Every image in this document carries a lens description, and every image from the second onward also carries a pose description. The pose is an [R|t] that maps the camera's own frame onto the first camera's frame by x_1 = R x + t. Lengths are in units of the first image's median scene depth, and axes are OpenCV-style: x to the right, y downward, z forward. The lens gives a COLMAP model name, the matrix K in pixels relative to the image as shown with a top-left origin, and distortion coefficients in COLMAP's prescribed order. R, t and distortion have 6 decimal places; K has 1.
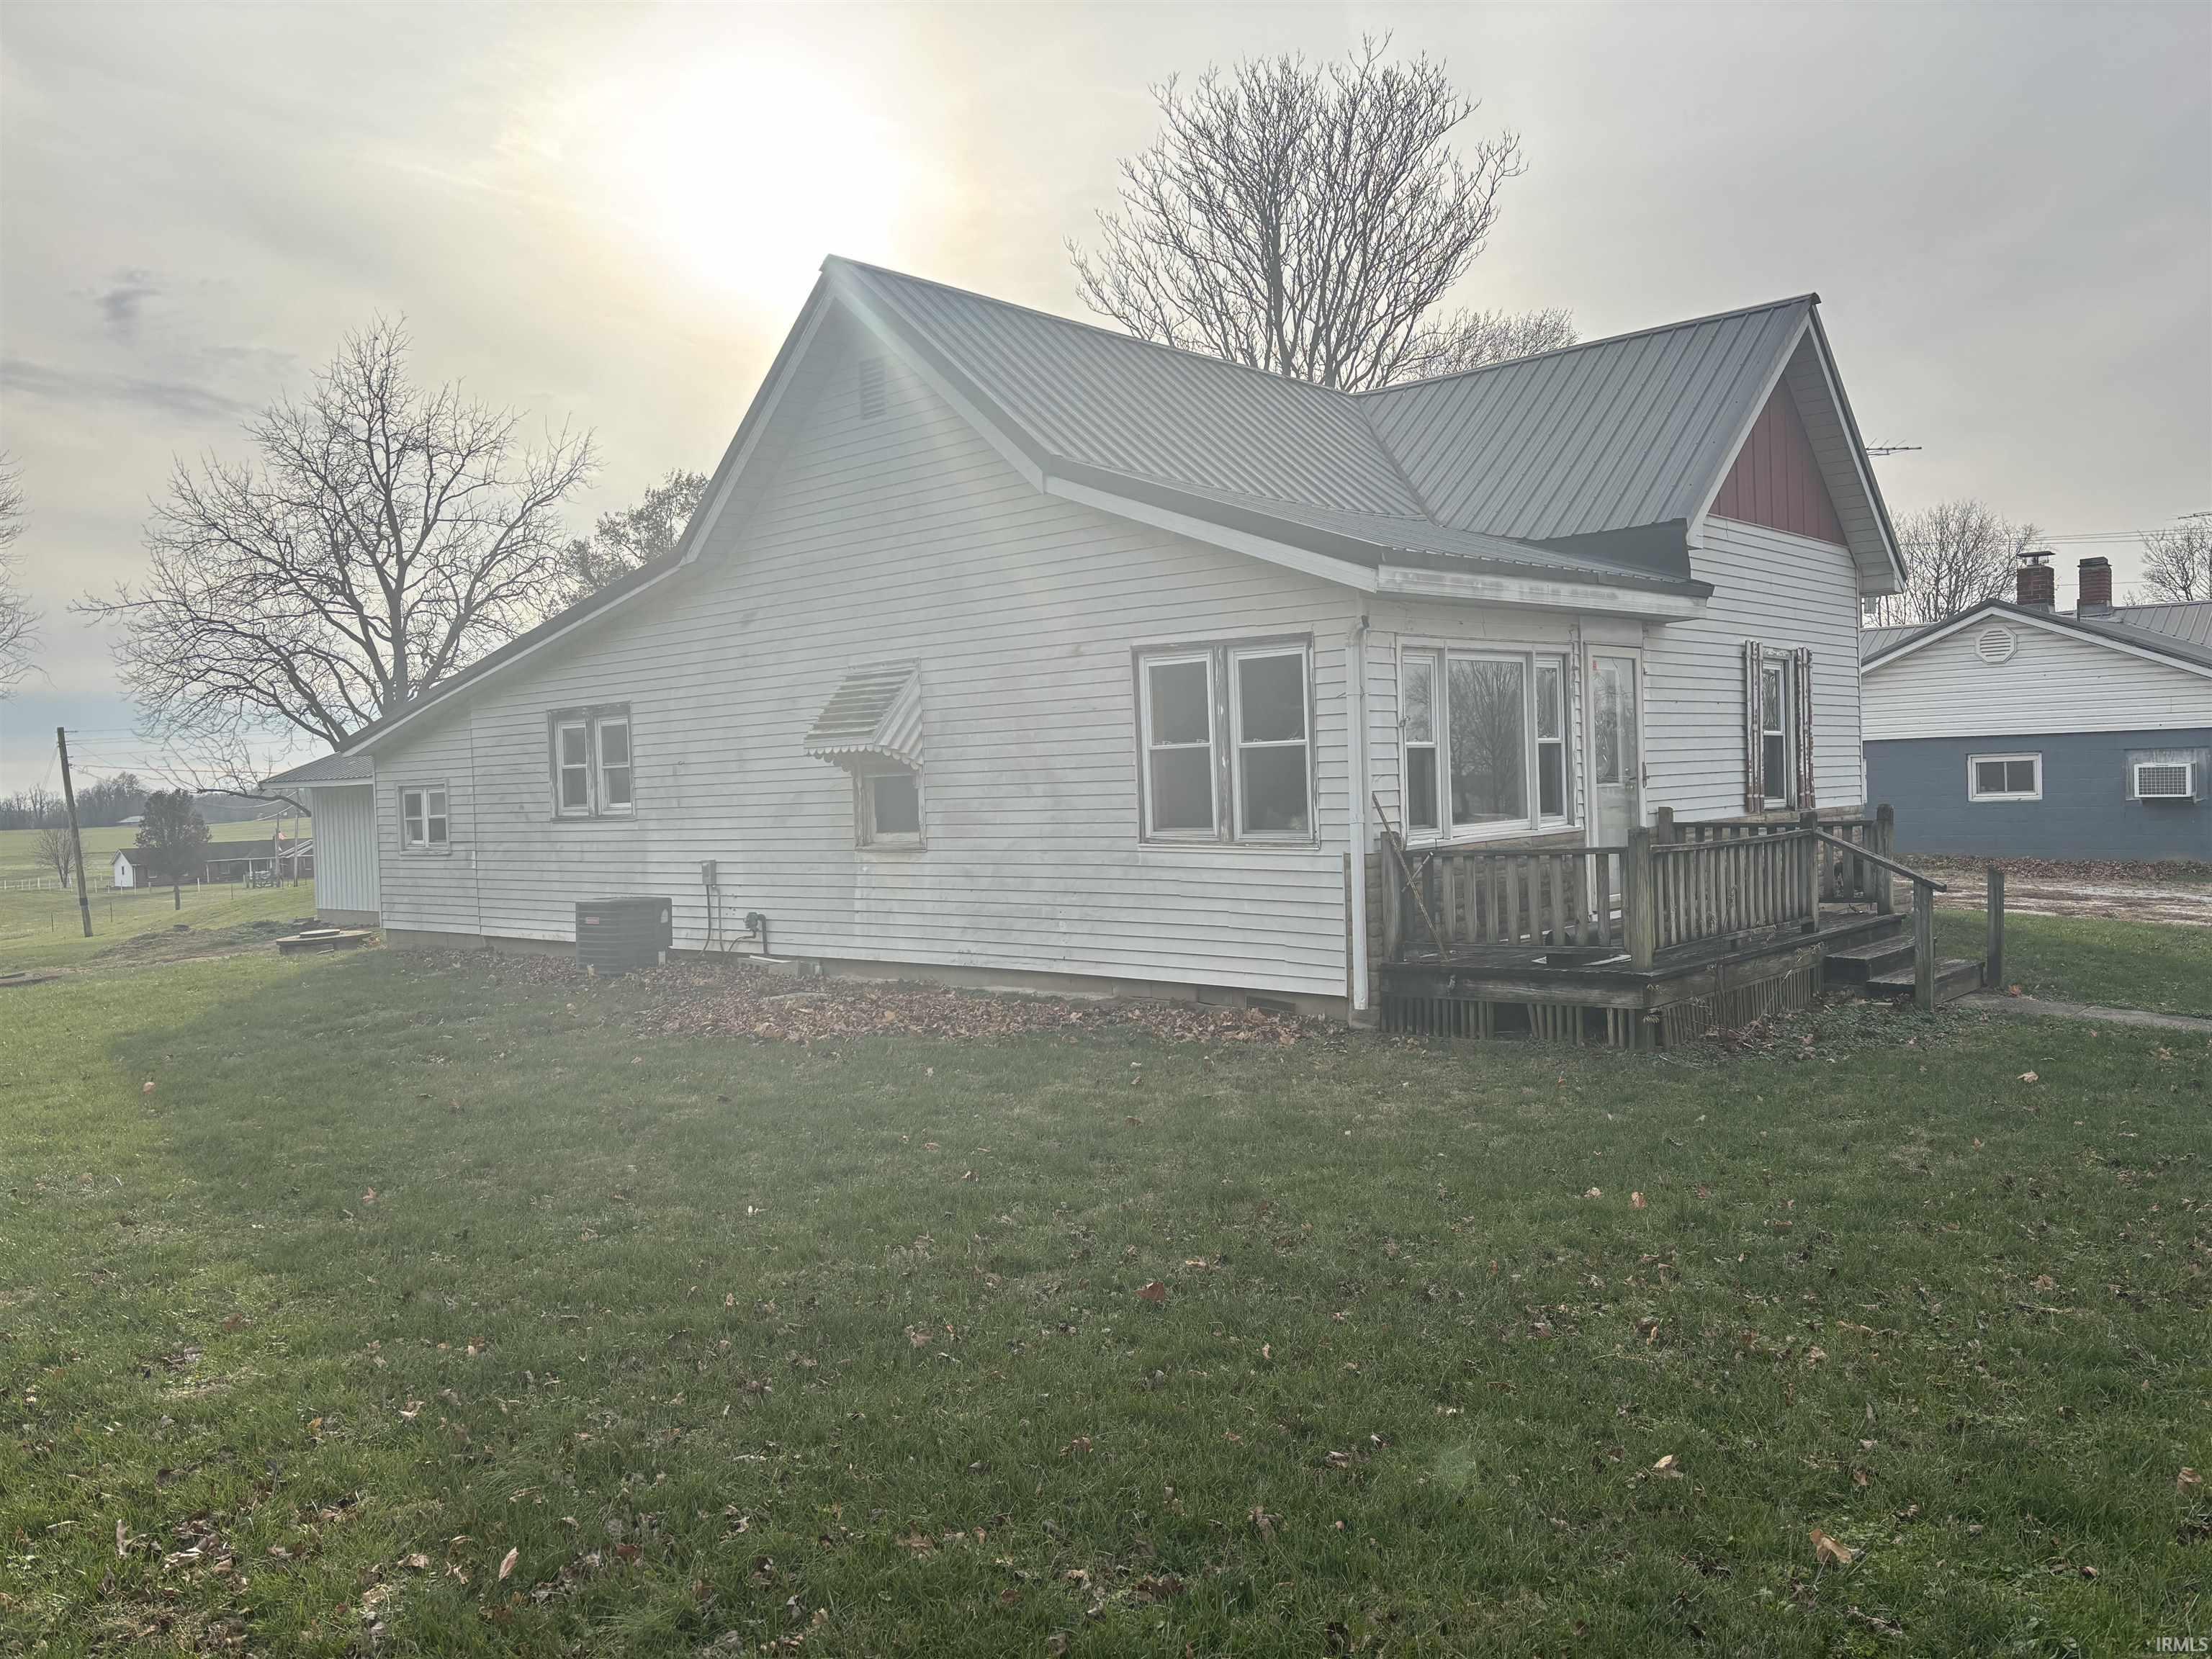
lens RADIAL K [[1665.7, 0, 1108.7], [0, 1665.7, 837.8], [0, 0, 1]] dist [0.064857, -0.064379]
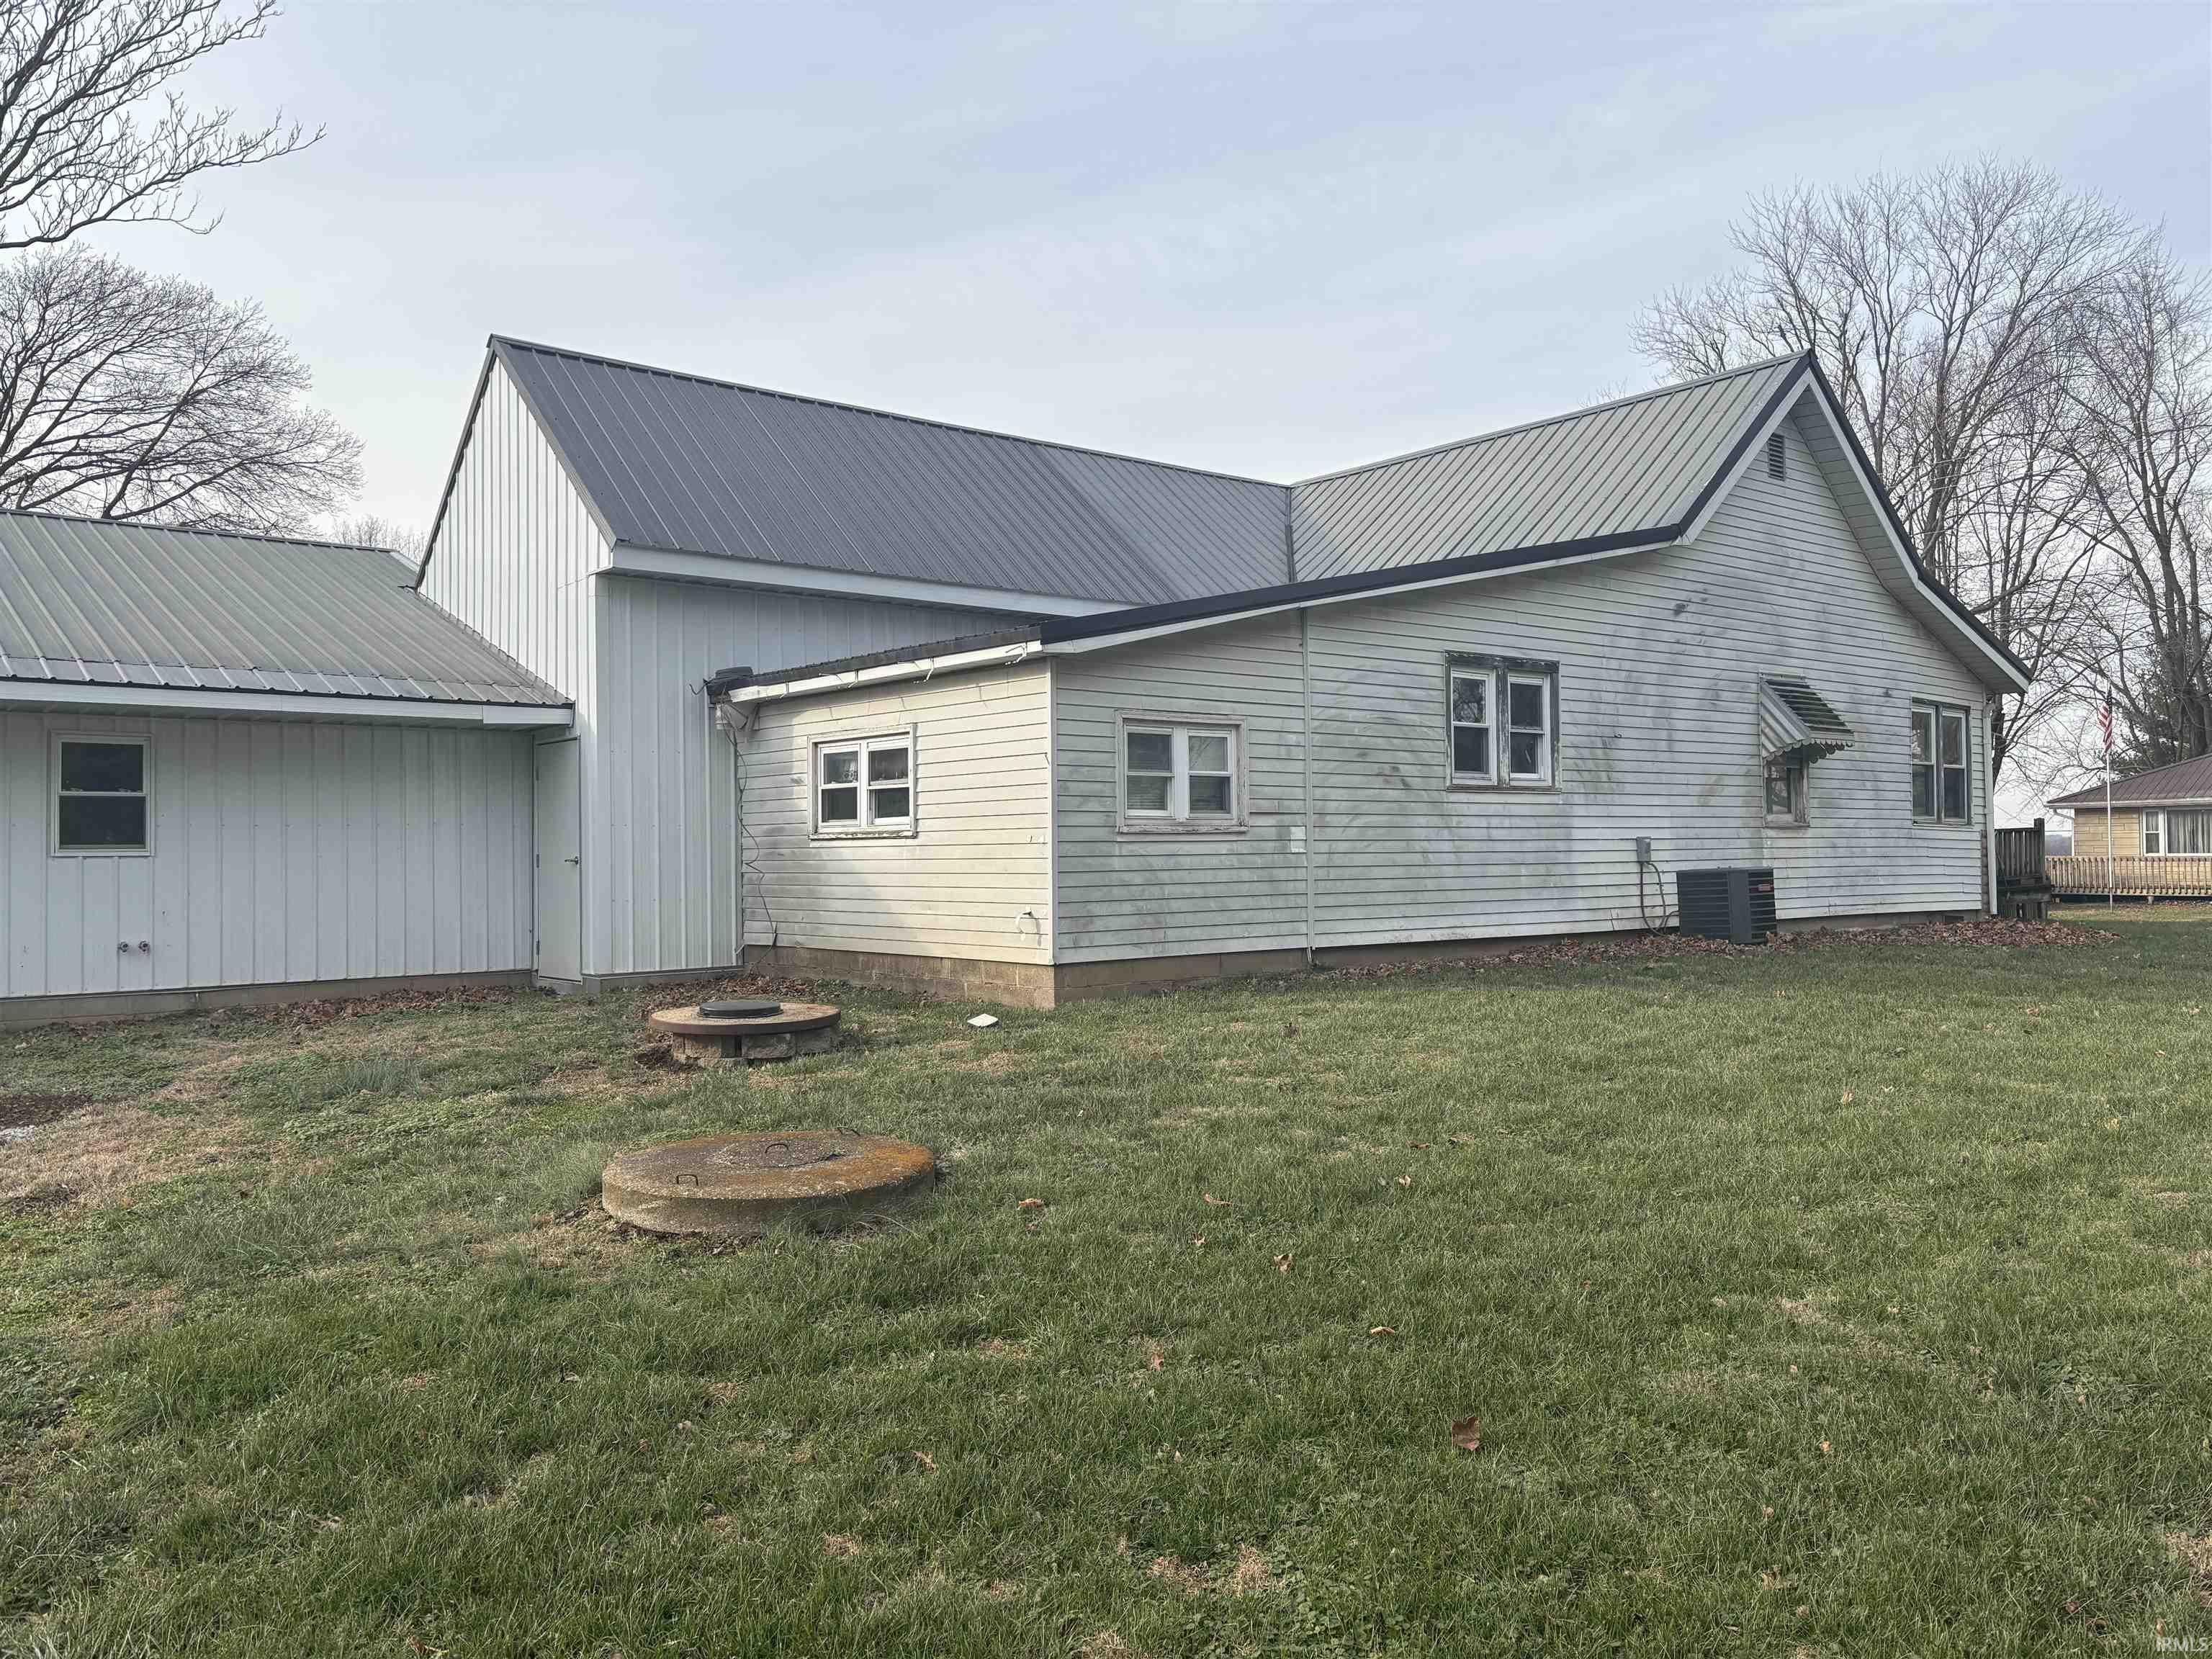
lens RADIAL K [[1665.7, 0, 1112.0], [0, 1665.7, 821.2], [0, 0, 1]] dist [0.064857, -0.064379]
pose [[0.150561, 0.045593, 0.987549, -1.242759], [0.029431, 0.998286, -0.050576, 0.044347], [-0.988163, 0.036679, 0.148961, 1.136144]]
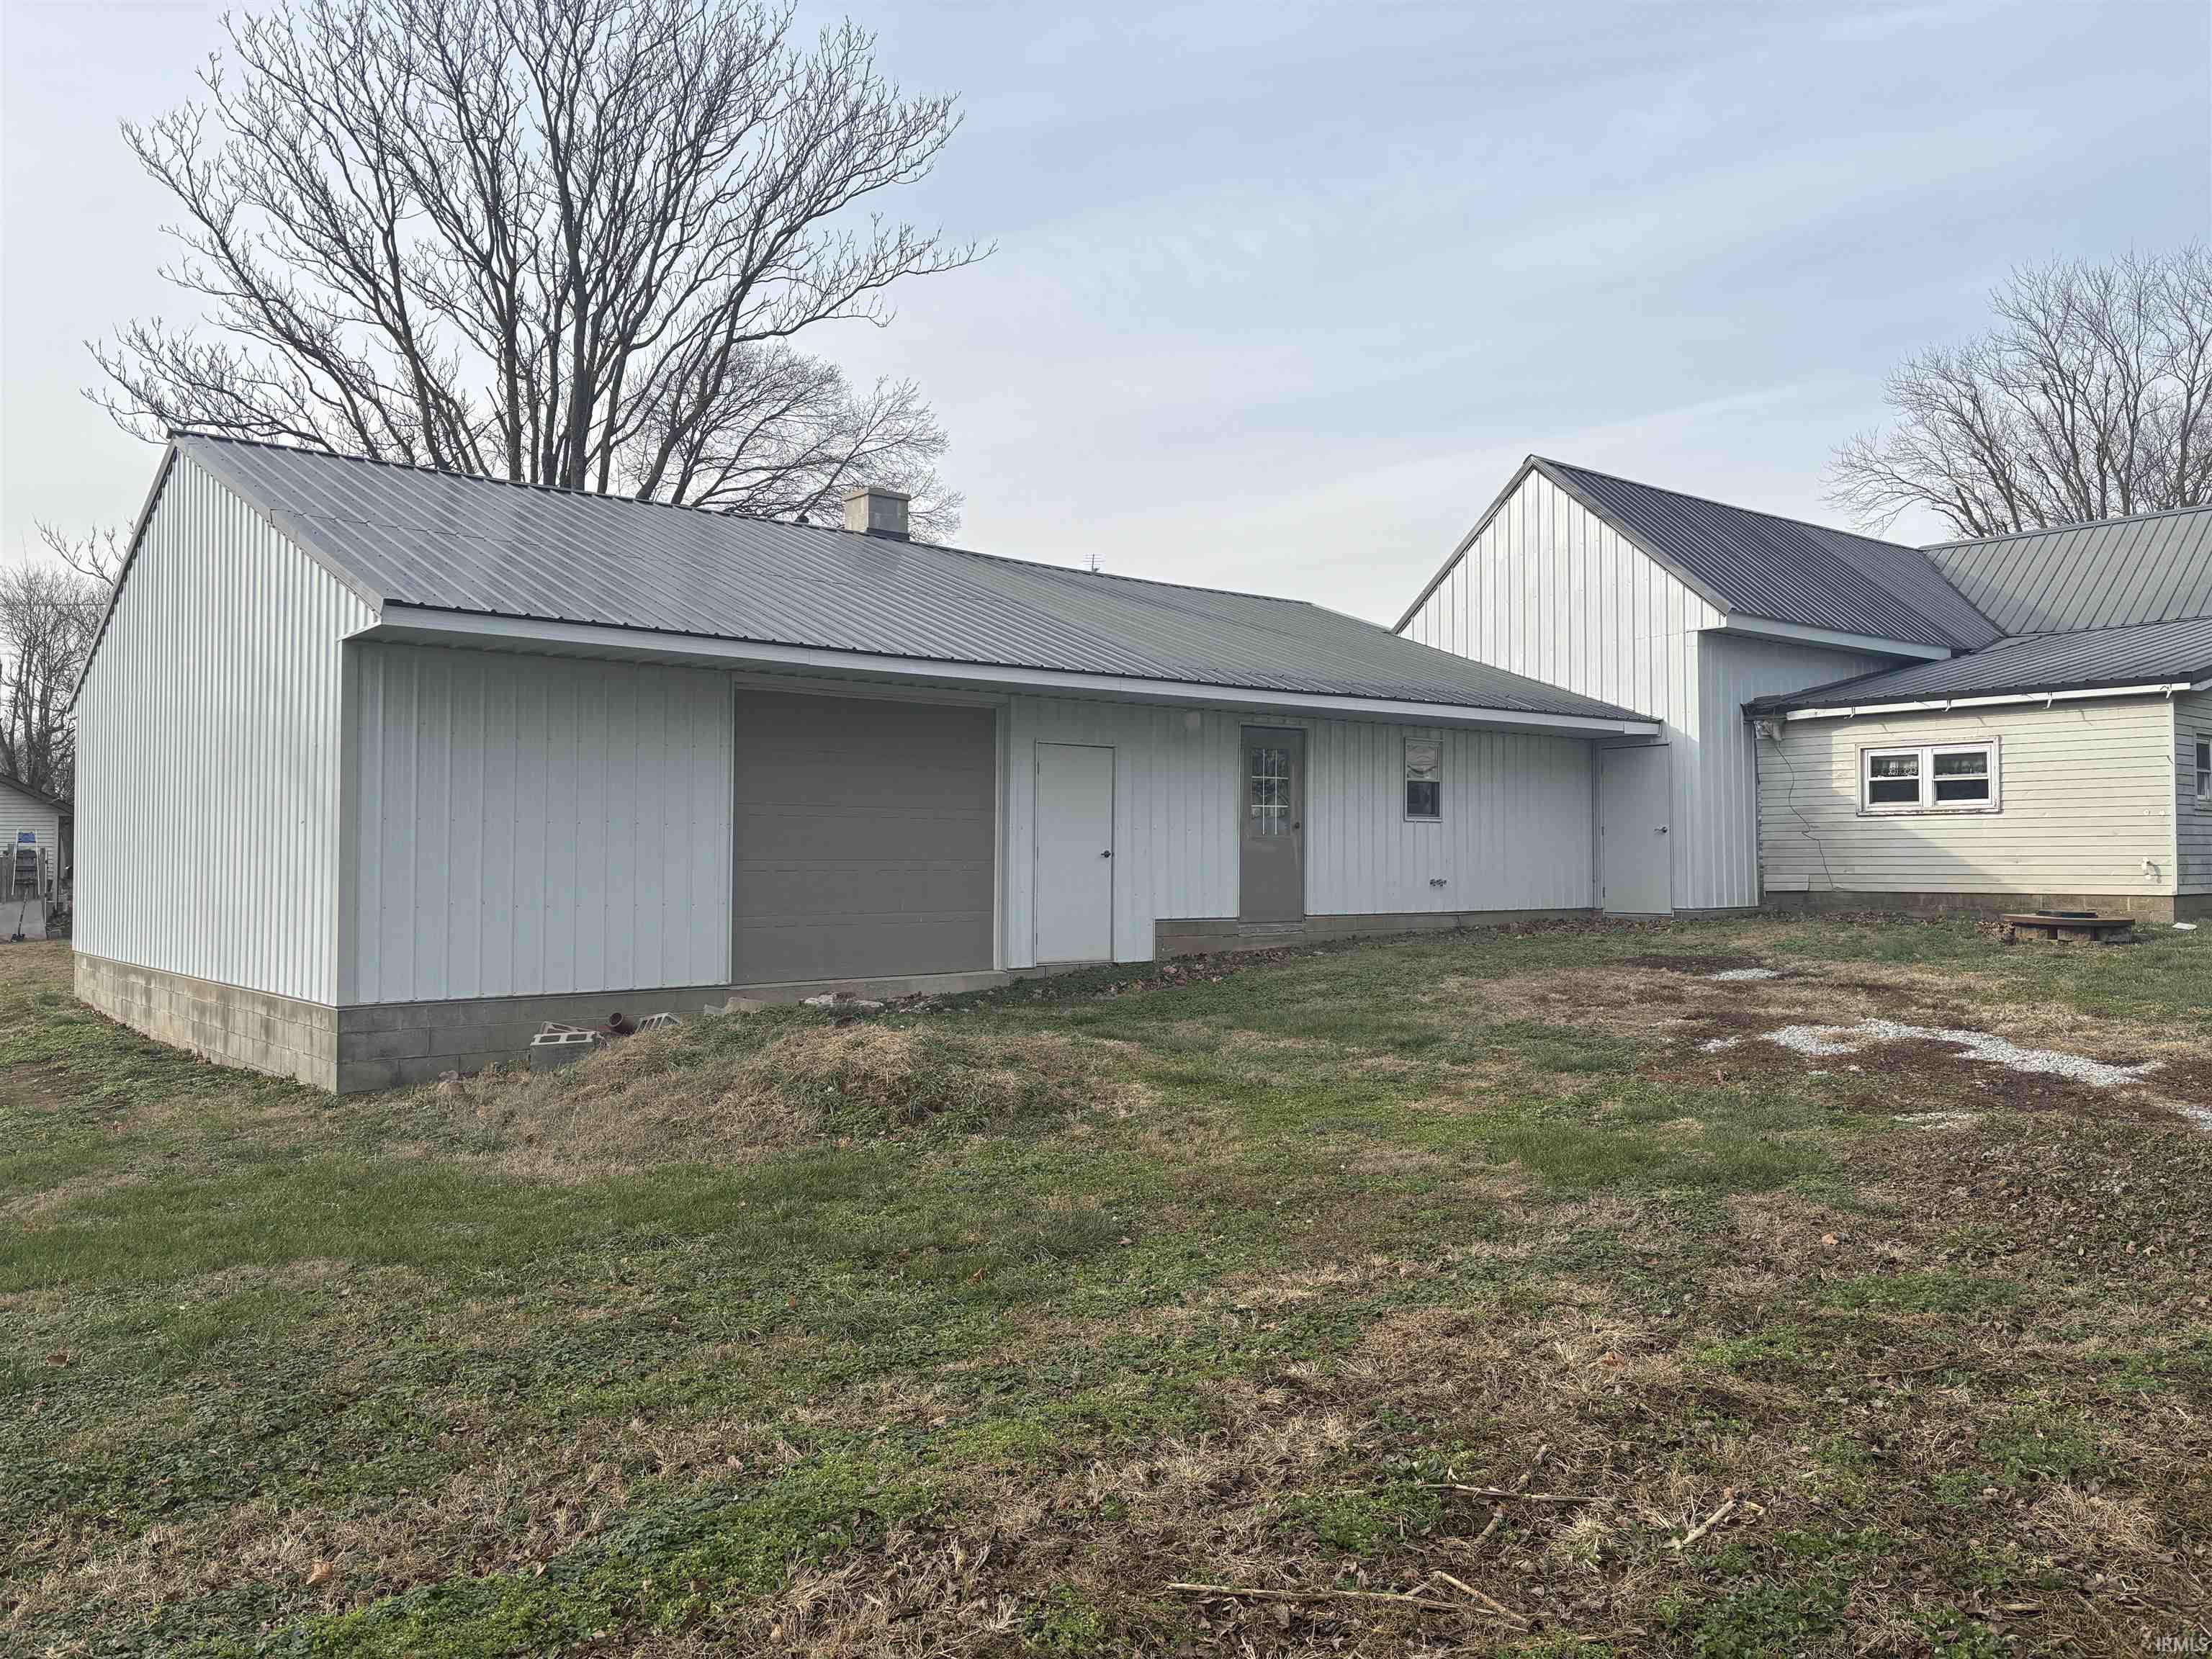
lens RADIAL K [[1665.7, 0, 1105.8], [0, 1665.7, 819.9], [0, 0, 1]] dist [0.064857, -0.064379]
pose [[0.150469, 0.052764, 0.987206, -1.732788], [0.019737, 0.998215, -0.056361, 0.068059], [-0.988418, 0.027965, 0.149159, 1.787683]]
